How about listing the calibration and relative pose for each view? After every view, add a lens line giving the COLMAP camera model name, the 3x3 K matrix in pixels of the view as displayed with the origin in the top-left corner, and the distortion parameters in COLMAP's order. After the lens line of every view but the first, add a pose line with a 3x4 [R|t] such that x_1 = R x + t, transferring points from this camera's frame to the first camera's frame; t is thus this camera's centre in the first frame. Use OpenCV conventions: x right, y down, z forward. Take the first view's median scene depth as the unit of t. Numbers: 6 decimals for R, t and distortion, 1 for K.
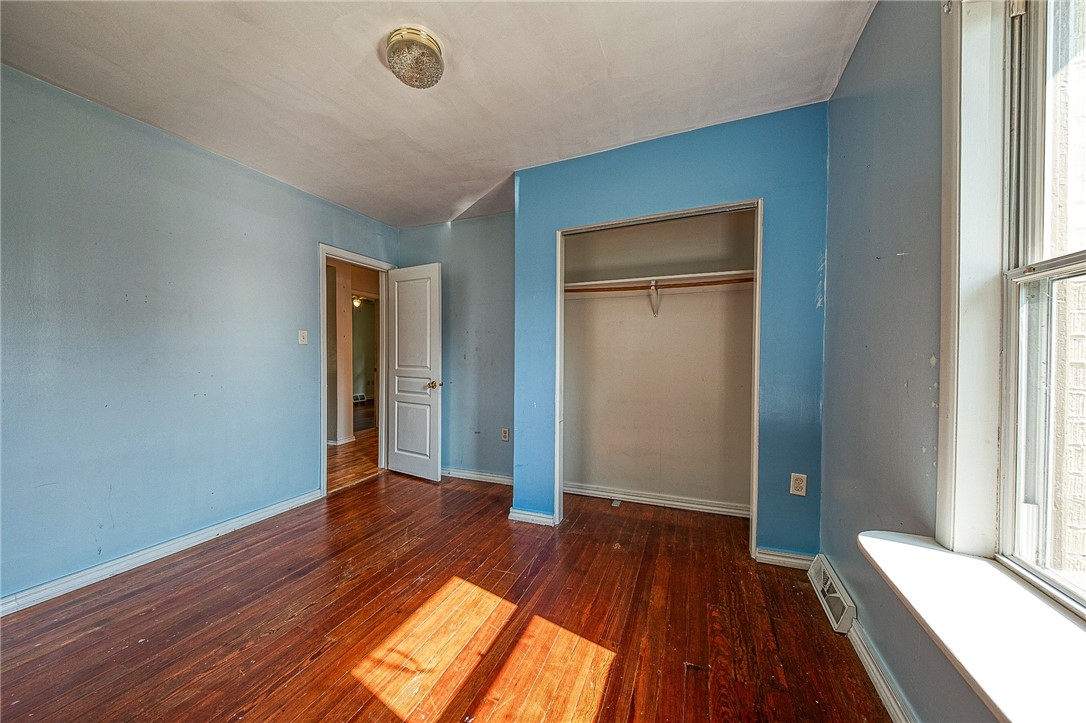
lens RADIAL K [[358.1, 0, 544.5], [0, 358.1, 358.3], [0, 0, 1]] dist [-0.019300, -0.000013]
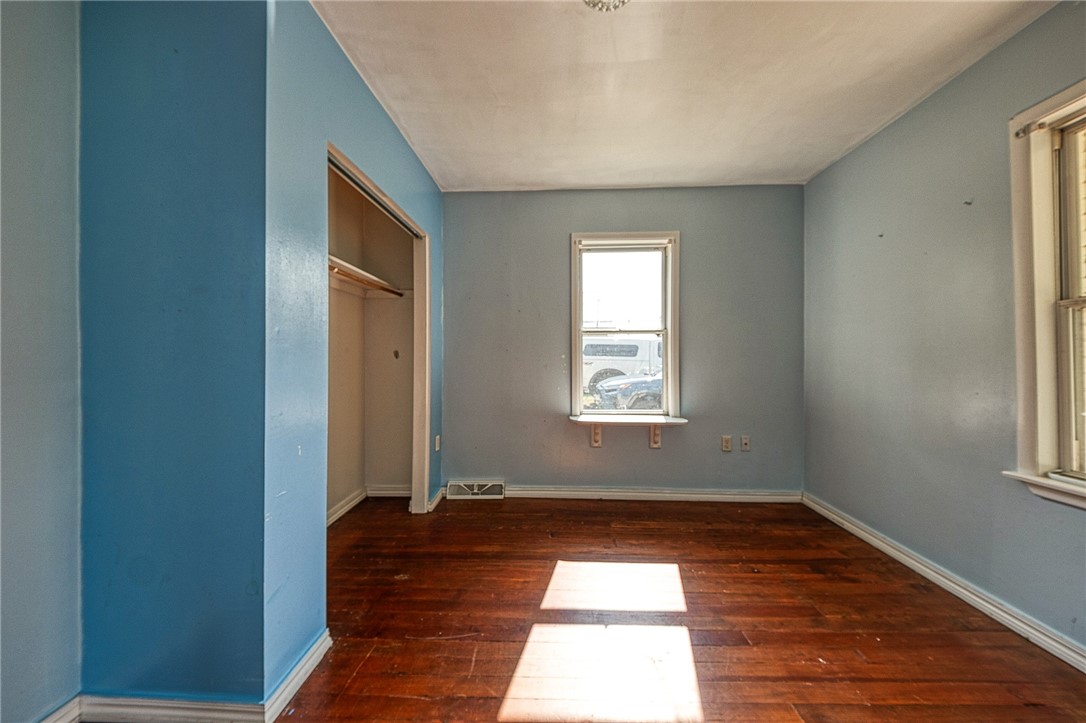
lens RADIAL K [[358.1, 0, 544.5], [0, 358.1, 358.3], [0, 0, 1]] dist [-0.019300, -0.000013]
pose [[-0.350655, -0.005989, 0.936486, -0.808902], [0.009369, 0.999907, 0.009902, -0.006209], [-0.936458, 0.012246, -0.350566, 1.097524]]
